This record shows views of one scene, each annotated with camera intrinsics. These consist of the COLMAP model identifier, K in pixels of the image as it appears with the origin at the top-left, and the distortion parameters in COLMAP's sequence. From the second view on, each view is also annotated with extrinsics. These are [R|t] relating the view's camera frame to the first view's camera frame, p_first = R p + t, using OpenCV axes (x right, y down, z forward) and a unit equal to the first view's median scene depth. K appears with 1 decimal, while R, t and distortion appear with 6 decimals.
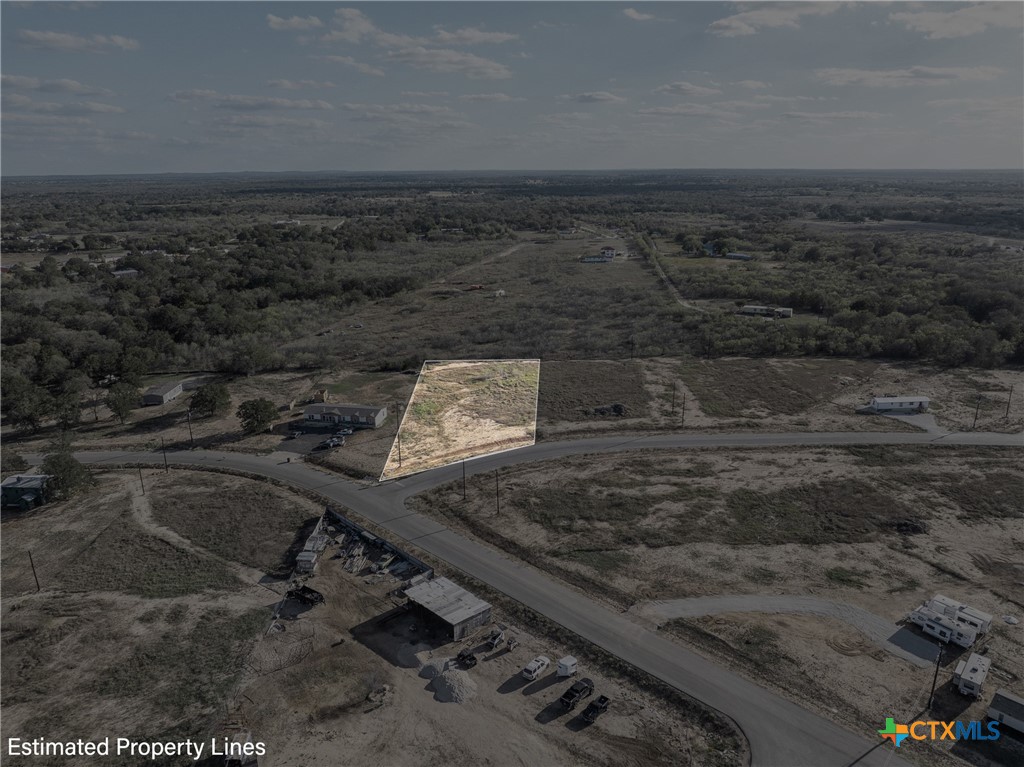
lens RADIAL K [[723.4, 0, 512.1], [0, 723.4, 377.5], [0, 0, 1]] dist [-0.038628, -0.001306]
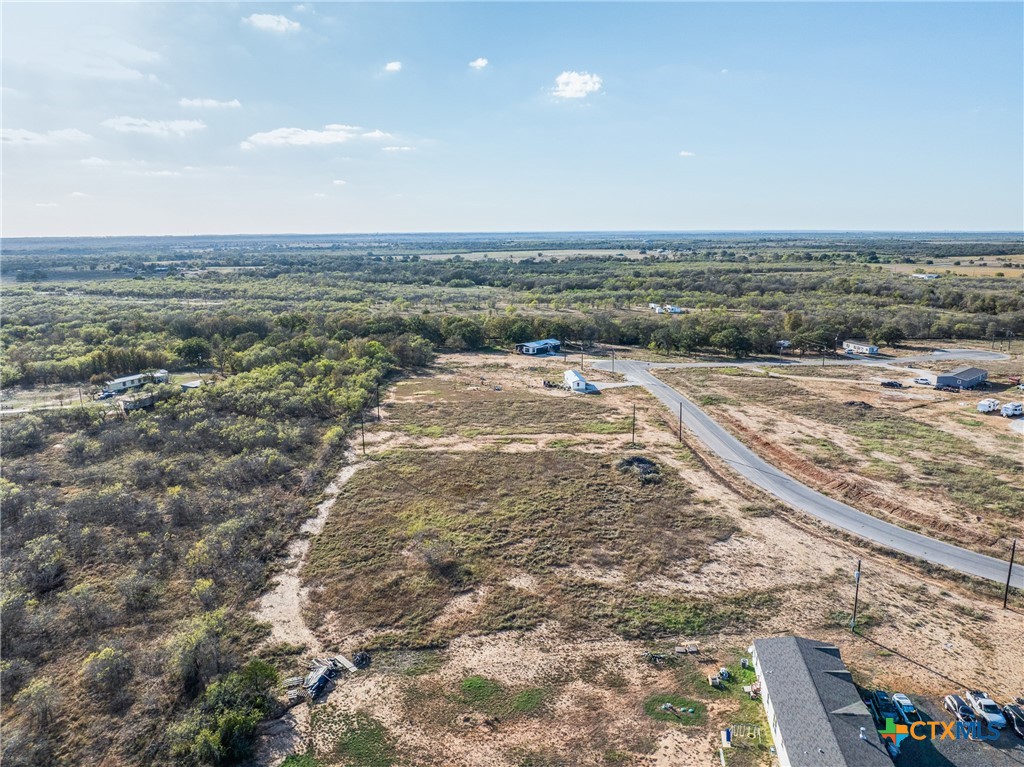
lens RADIAL K [[723.4, 0, 512.1], [0, 723.4, 377.5], [0, 0, 1]] dist [-0.038628, -0.001306]
pose [[-0.035146, -0.171054, 0.984635, -0.547275], [0.266198, 0.948047, 0.174200, -0.199278], [-0.963277, 0.268230, 0.012214, 1.121997]]
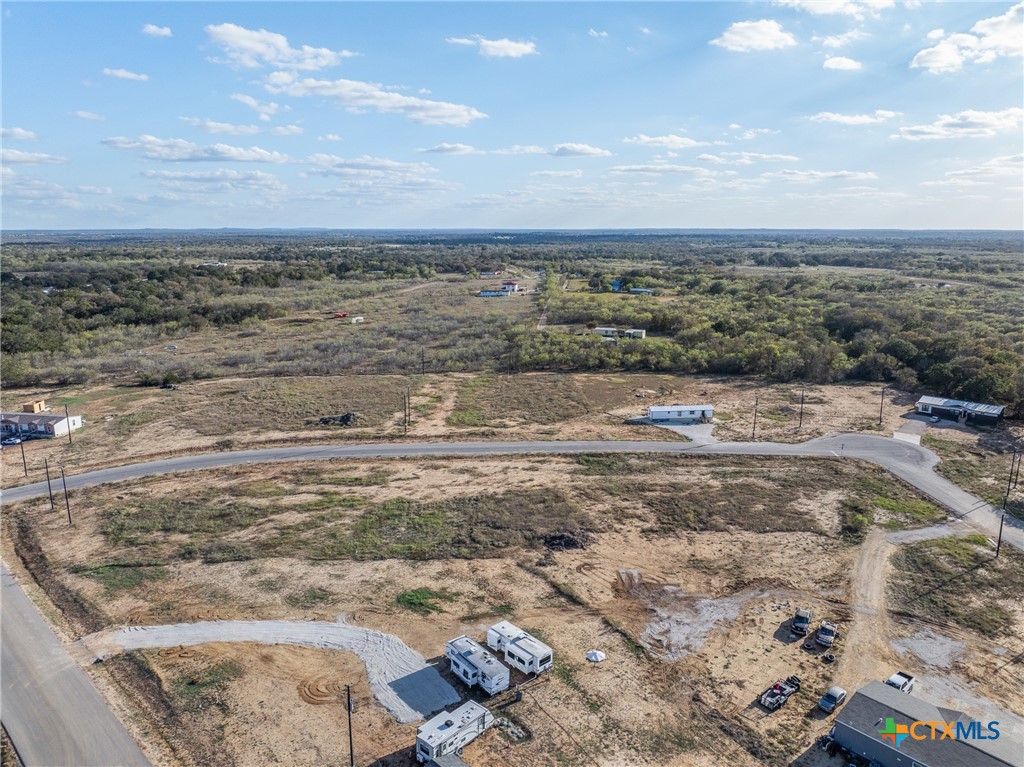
lens RADIAL K [[723.4, 0, 512.1], [0, 723.4, 377.5], [0, 0, 1]] dist [-0.038628, -0.001306]
pose [[0.999614, 0.001777, 0.027710, 0.328620], [0.000392, 0.996947, -0.078076, 0.064313], [-0.027764, 0.078057, 0.996562, 0.138021]]
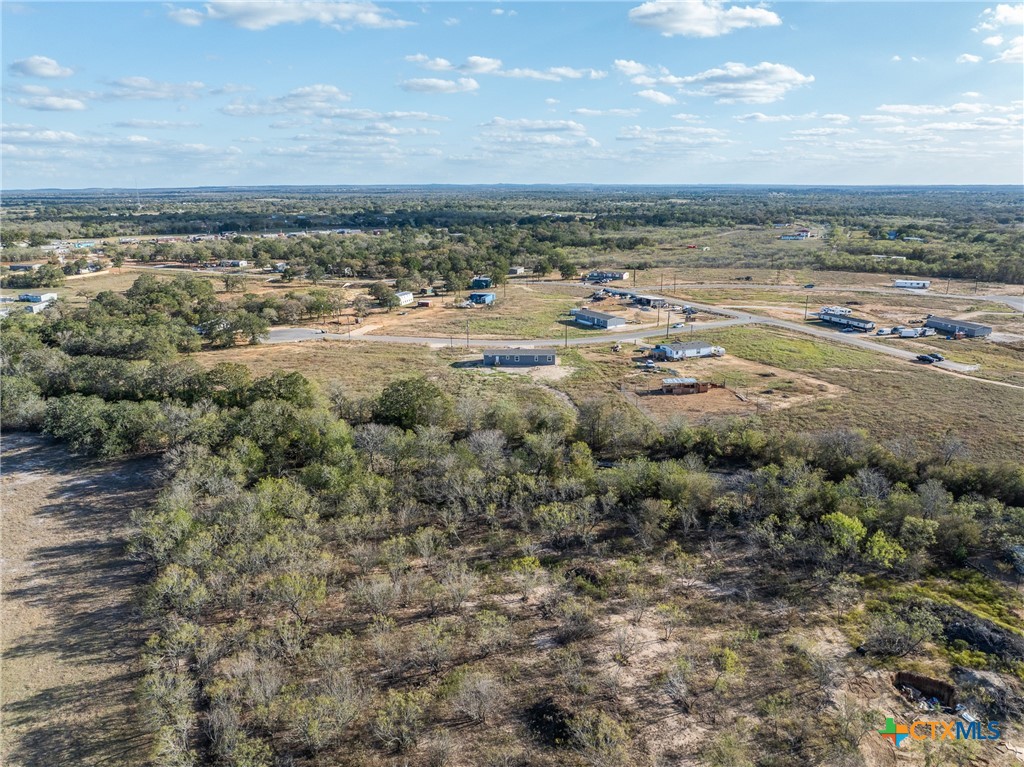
lens RADIAL K [[723.4, 0, 512.1], [0, 723.4, 377.5], [0, 0, 1]] dist [-0.038628, -0.001306]
pose [[0.948028, 0.084325, -0.306808, 0.166229], [-0.089767, 0.995956, -0.003644, 0.383243], [0.305260, 0.030996, 0.951764, -1.053898]]
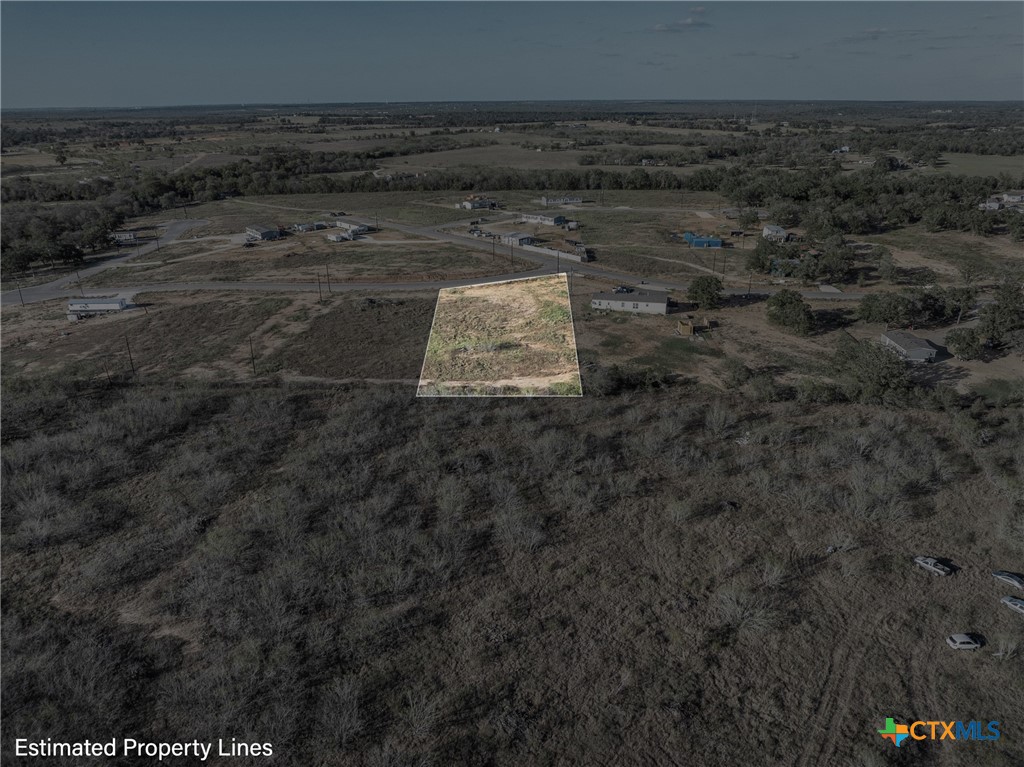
lens RADIAL K [[723.4, 0, 512.1], [0, 723.4, 377.5], [0, 0, 1]] dist [-0.038628, -0.001306]
pose [[-0.998923, -0.000303, 0.046399, -0.111155], [0.027155, 0.807033, 0.589882, -0.493028], [-0.037624, 0.590507, -0.806155, 1.962037]]
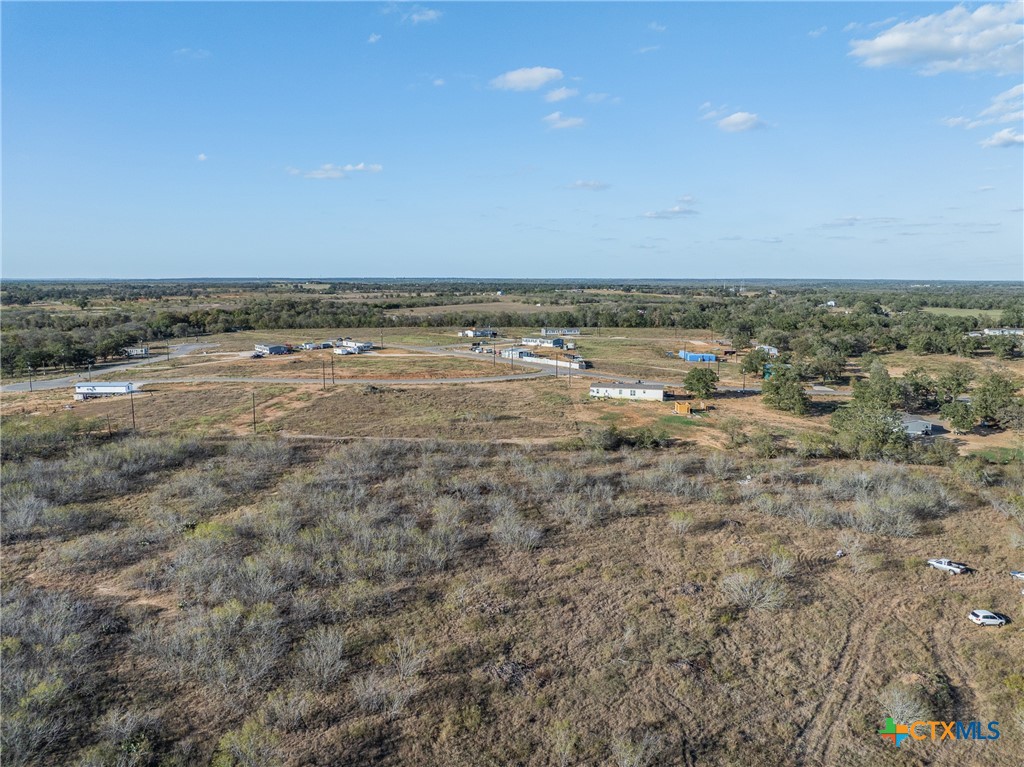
lens RADIAL K [[723.4, 0, 512.1], [0, 723.4, 377.5], [0, 0, 1]] dist [-0.038628, -0.001306]
pose [[-0.998959, 0.001048, 0.045605, -0.111864], [0.018684, 0.921437, 0.388078, -0.392479], [-0.041616, 0.388526, -0.920498, 2.030566]]
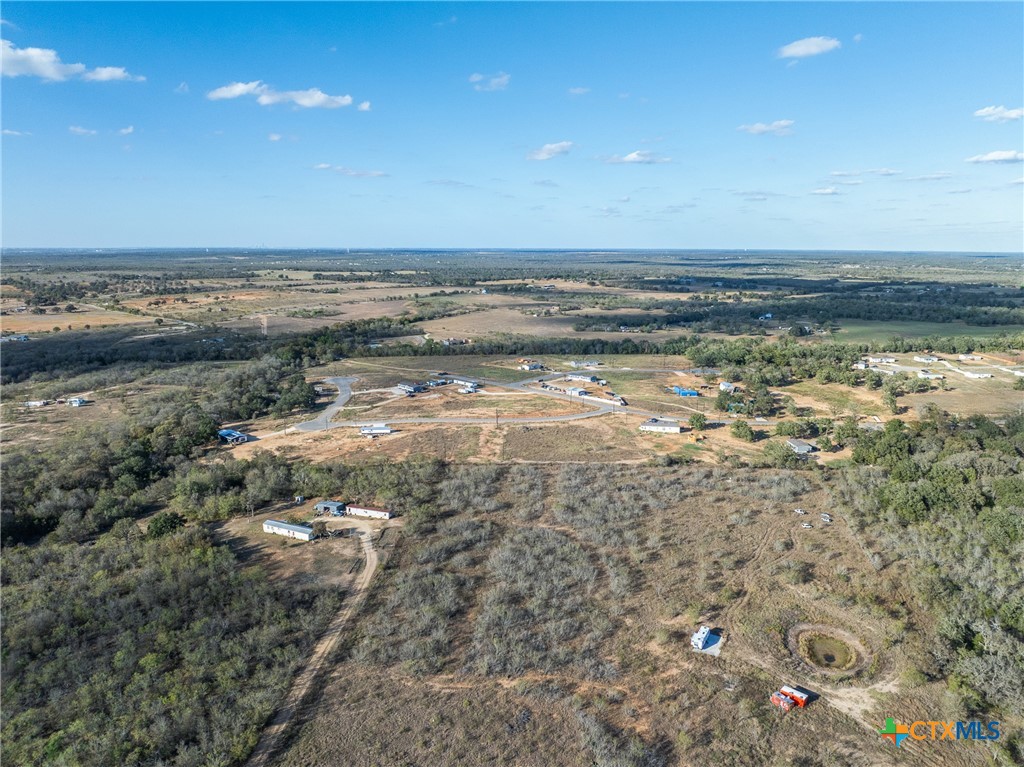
lens RADIAL K [[723.4, 0, 512.1], [0, 723.4, 377.5], [0, 0, 1]] dist [-0.038628, -0.001306]
pose [[-0.999558, 0.010127, -0.027951, 0.243285], [-0.002851, 0.903206, 0.429197, -0.959911], [0.029592, 0.429087, -0.902778, 2.816643]]
